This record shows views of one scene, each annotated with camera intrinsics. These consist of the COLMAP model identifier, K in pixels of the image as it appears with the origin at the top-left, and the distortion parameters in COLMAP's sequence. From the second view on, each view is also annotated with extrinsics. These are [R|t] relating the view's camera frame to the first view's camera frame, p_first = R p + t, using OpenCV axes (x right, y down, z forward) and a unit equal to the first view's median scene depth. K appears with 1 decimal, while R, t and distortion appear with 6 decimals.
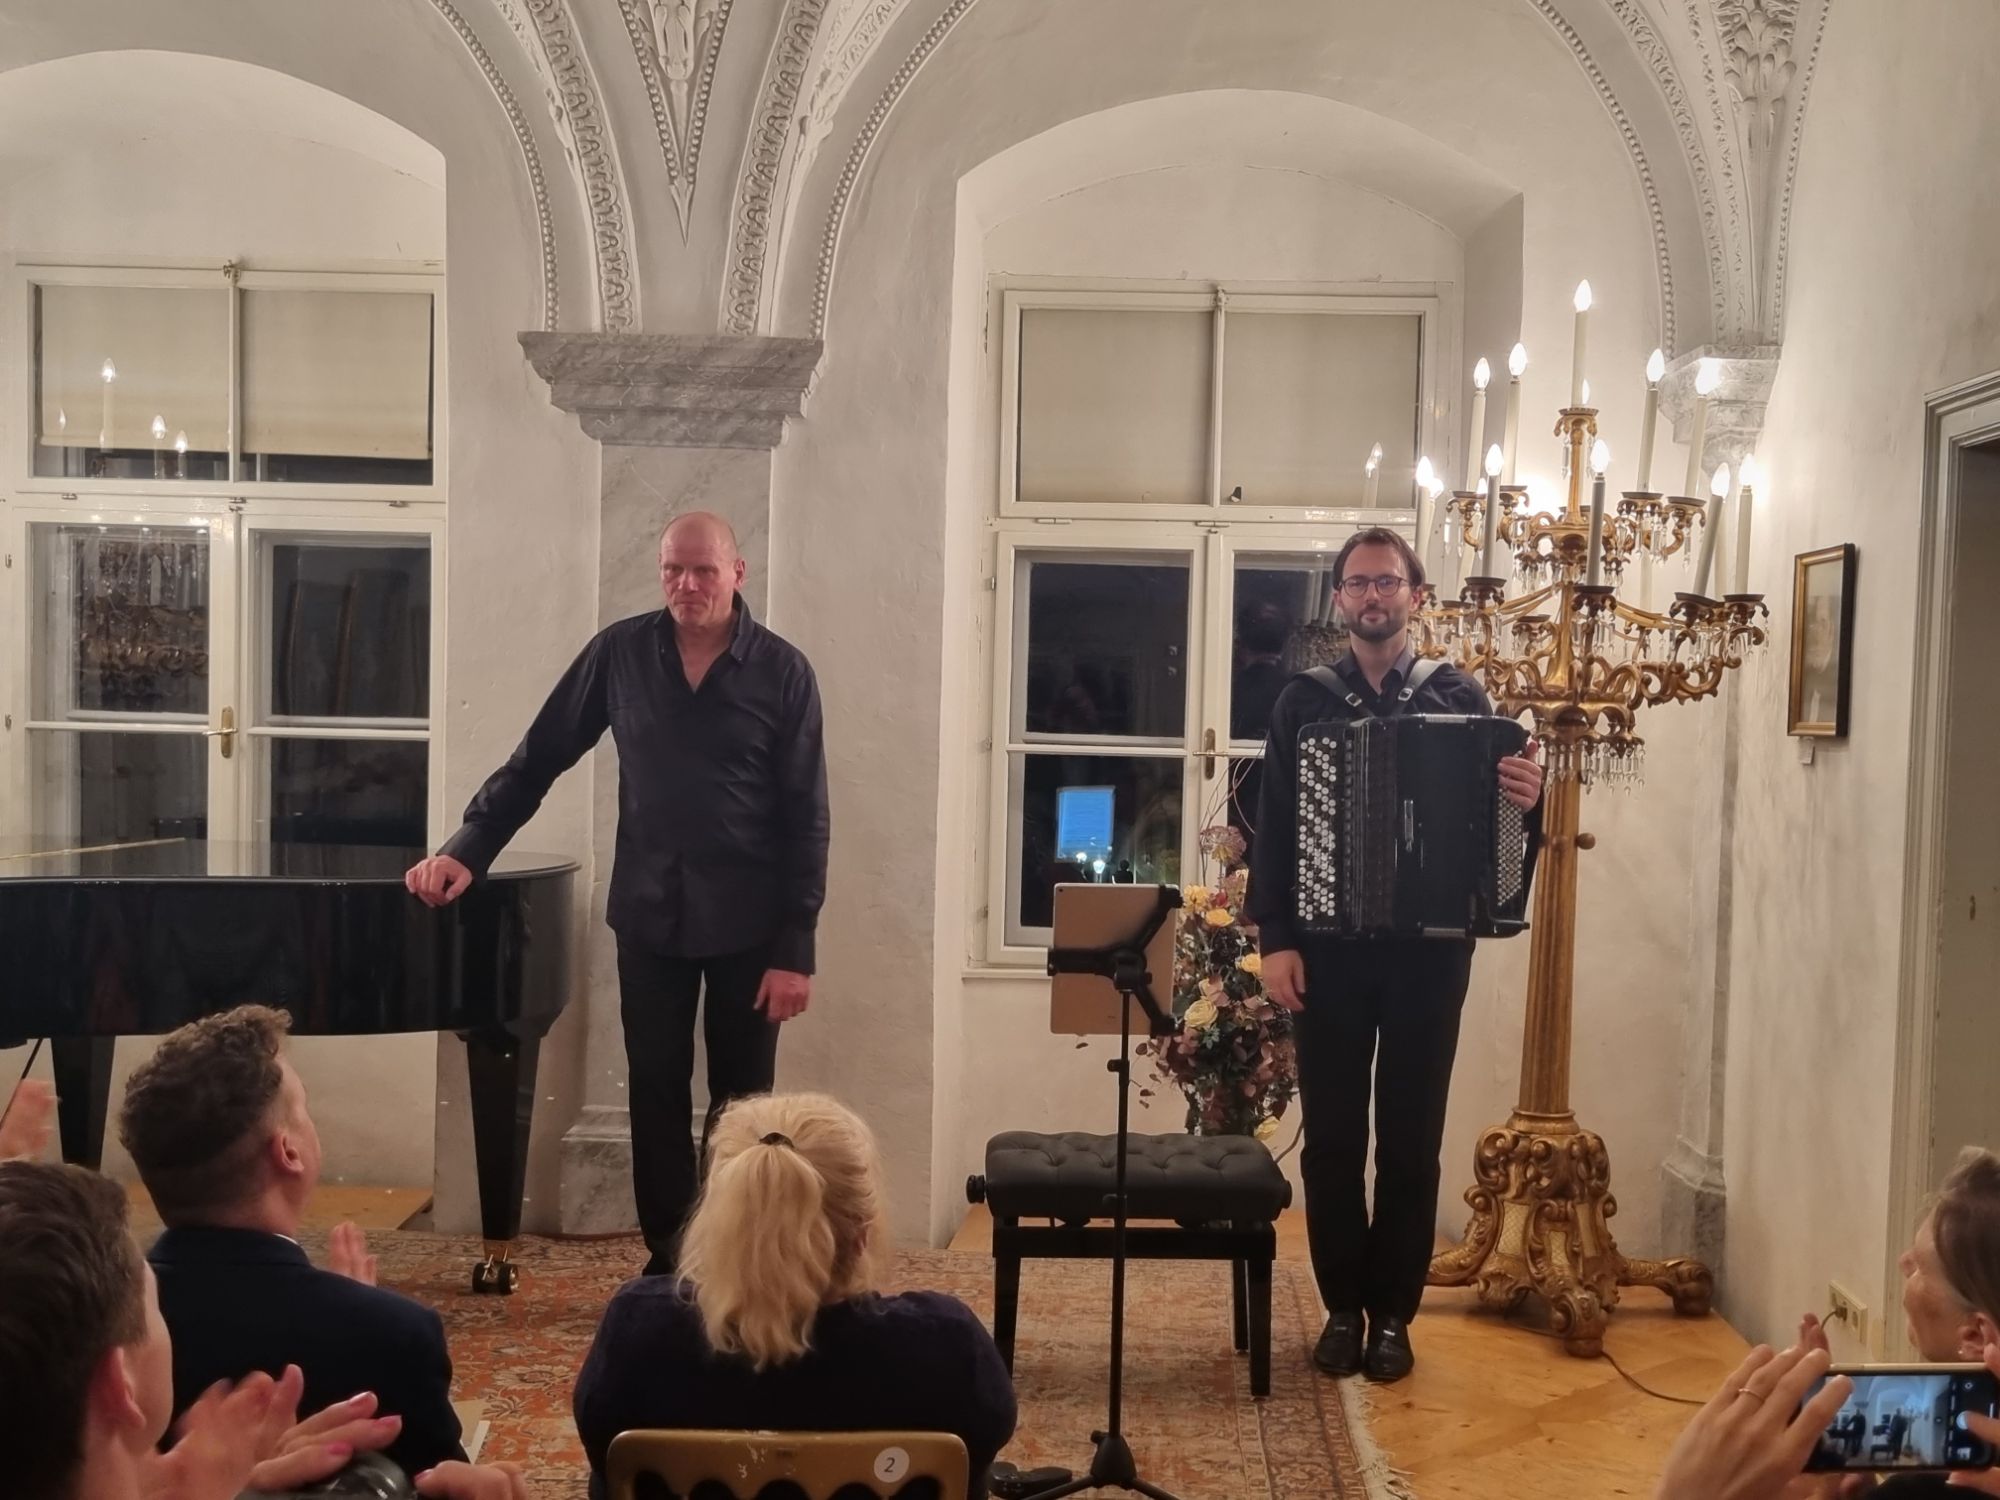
lens RADIAL K [[2284.1, 0, 998.1], [0, 2284.1, 809.6], [0, 0, 1]] dist [0.106328, 0.005535]
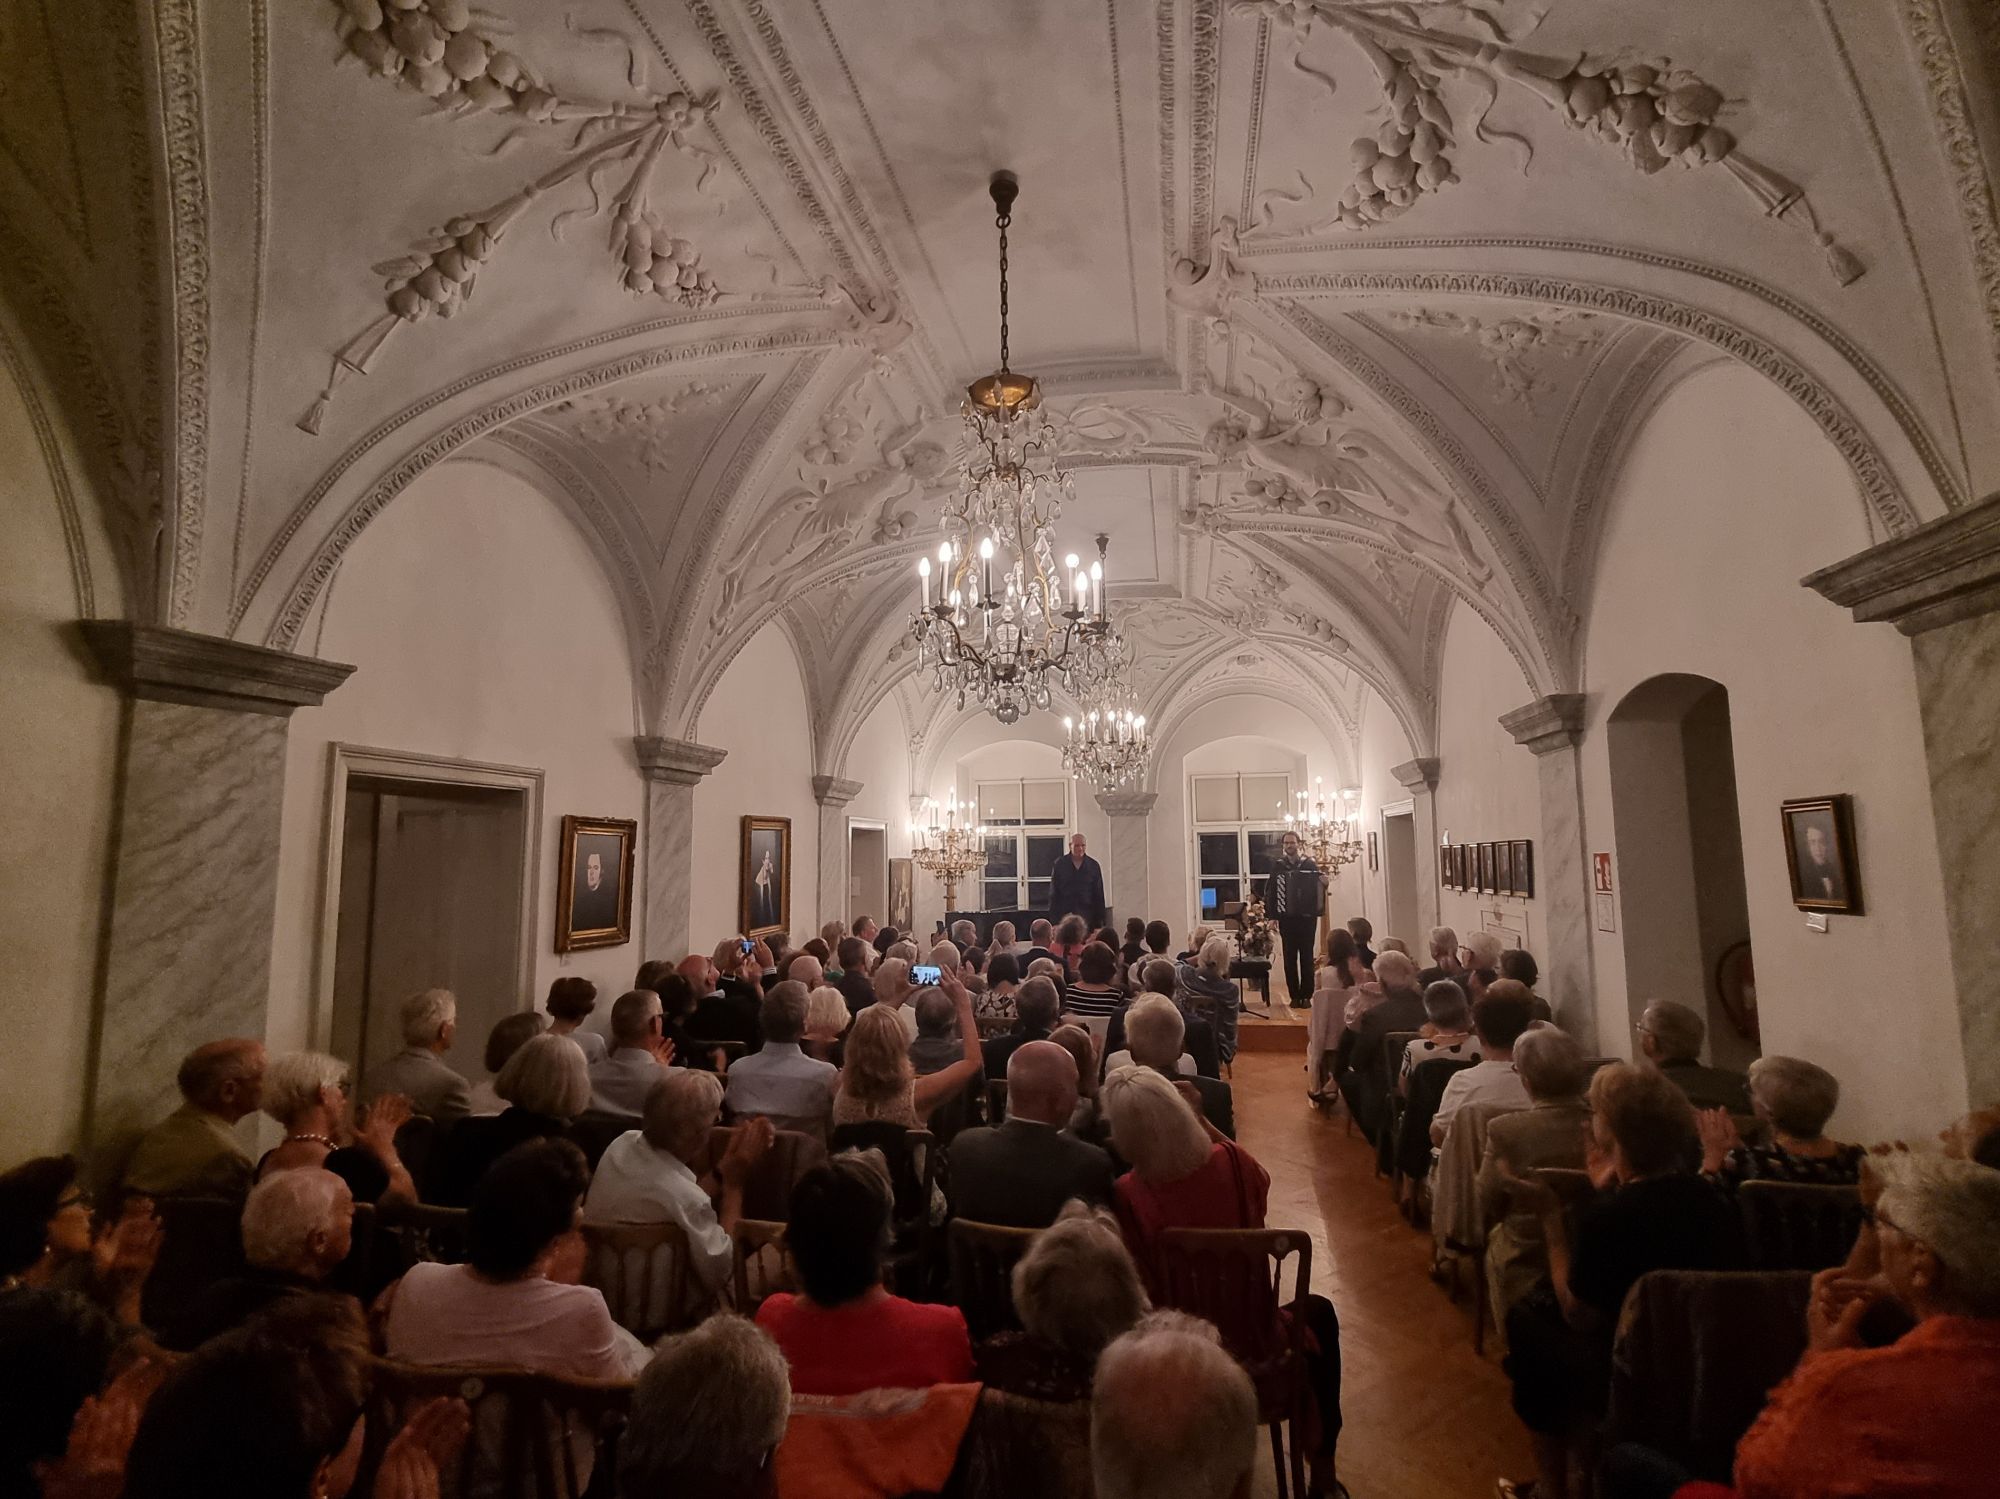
lens RADIAL K [[957.8, 0, 1000.0], [0, 957.8, 749.5], [0, 0, 1]] dist [0.020164, -0.000110]
pose [[0.989753, -0.054041, -0.132166, -0.129461], [0.031644, 0.985612, -0.166033, 0.025910], [0.139237, 0.160150, 0.977223, -0.997870]]
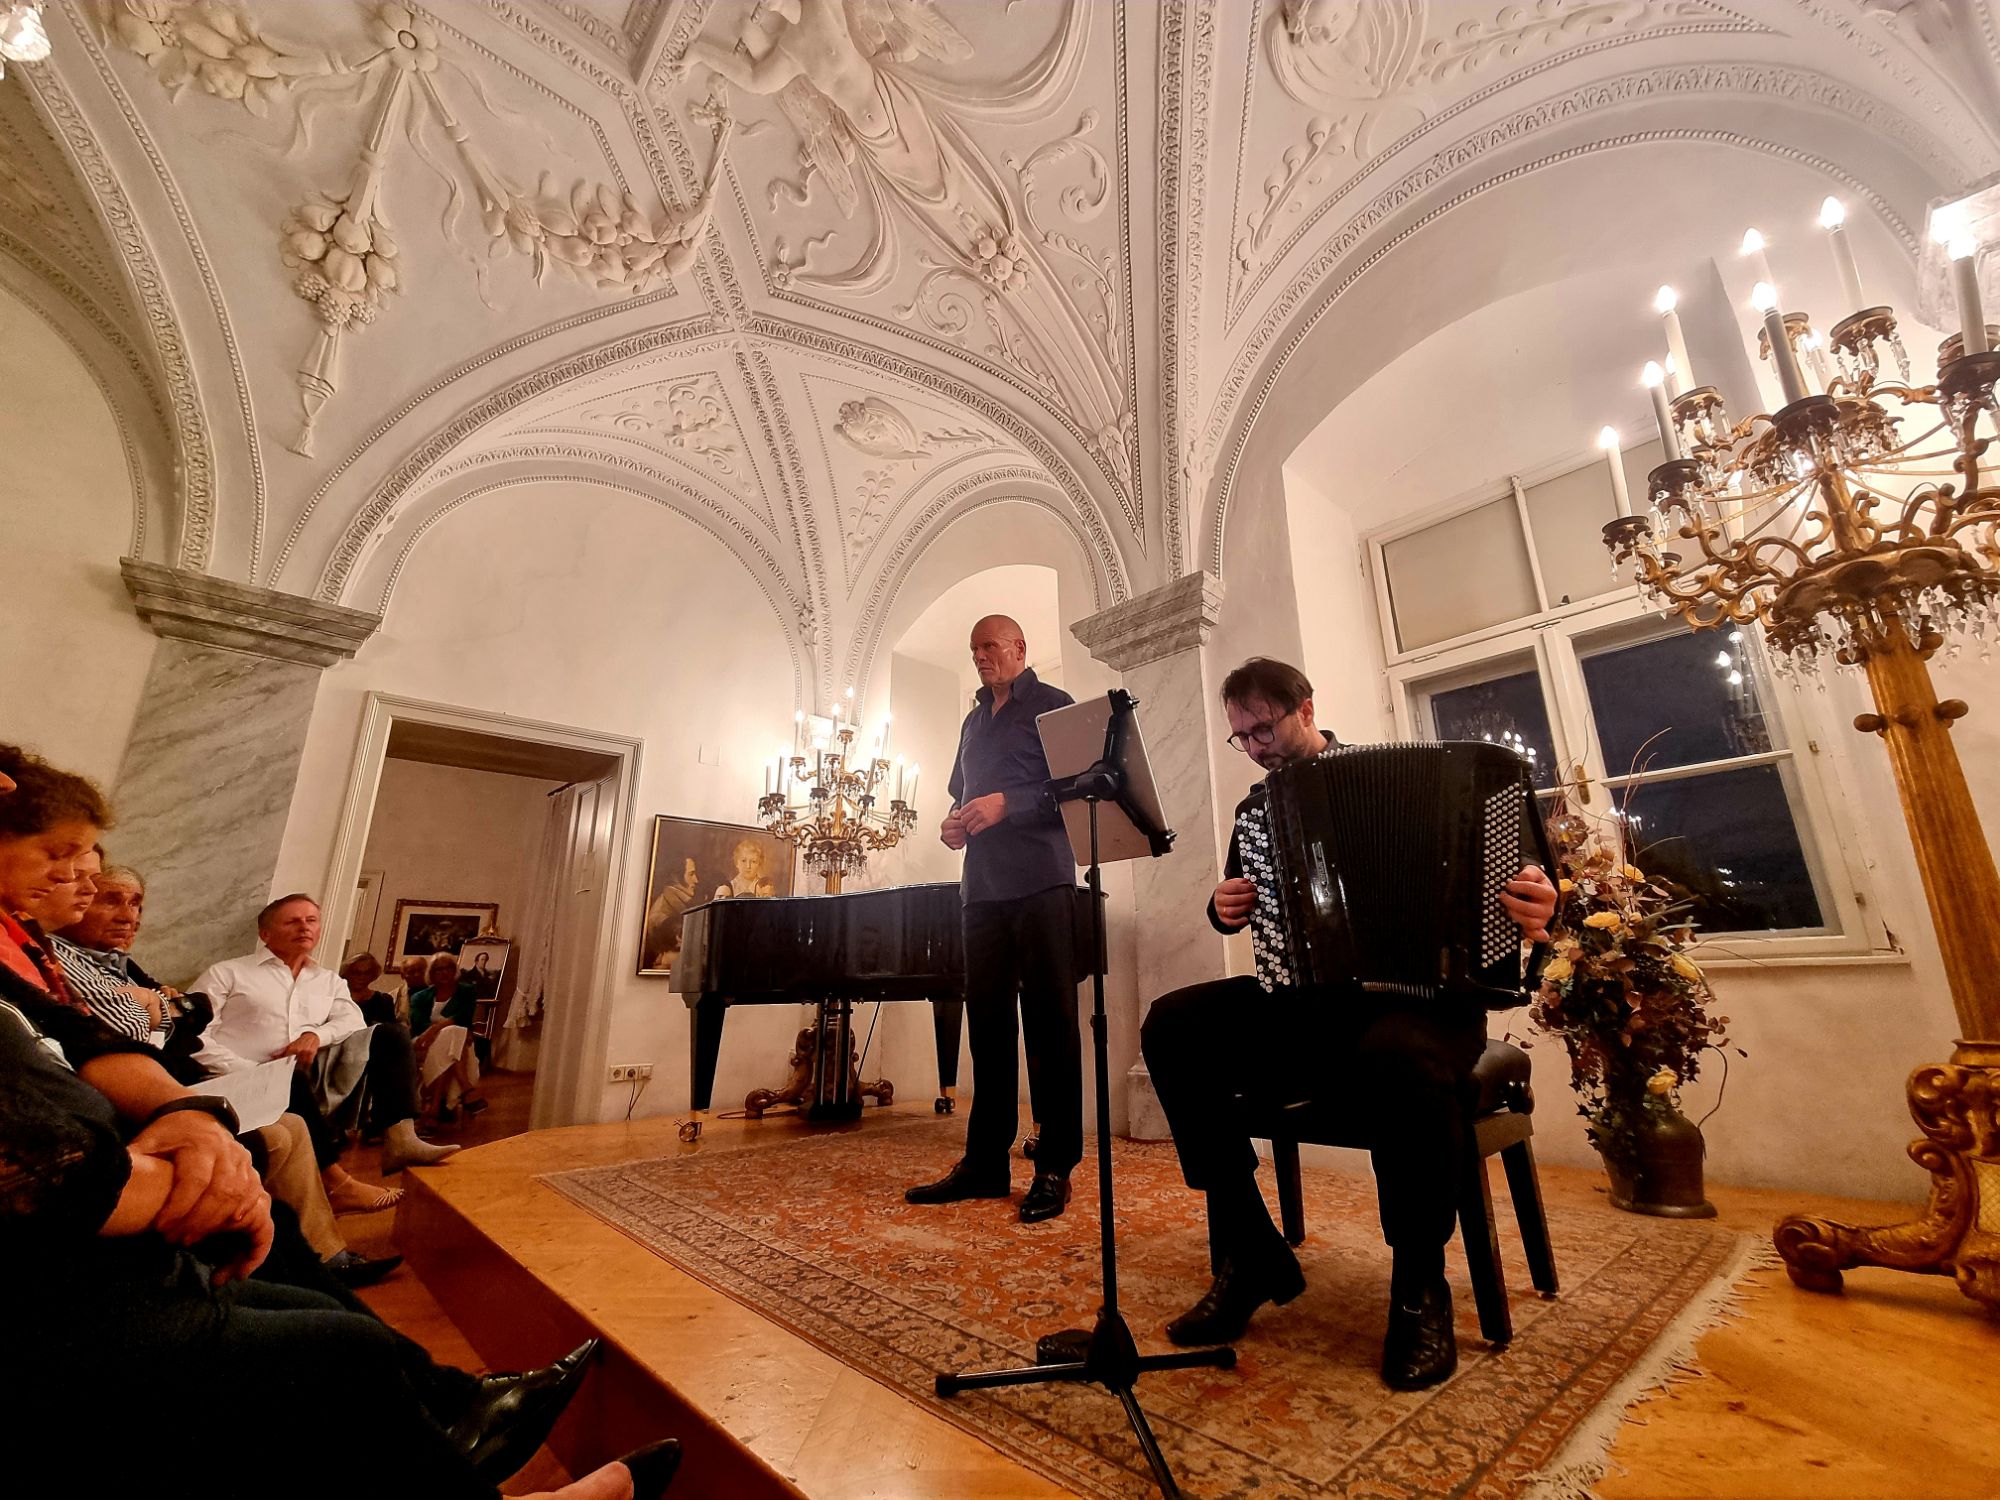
lens RADIAL K [[828.6, 0, 1000.0], [0, 828.6, 750.0], [0, 0, 1]] dist [0.018092, -0.000234]
pose [[0.721213, -0.226097, -0.654777, 0.189369], [0.001549, 0.945758, -0.324868, 0.123106], [0.692712, 0.233285, 0.682443, 0.503438]]
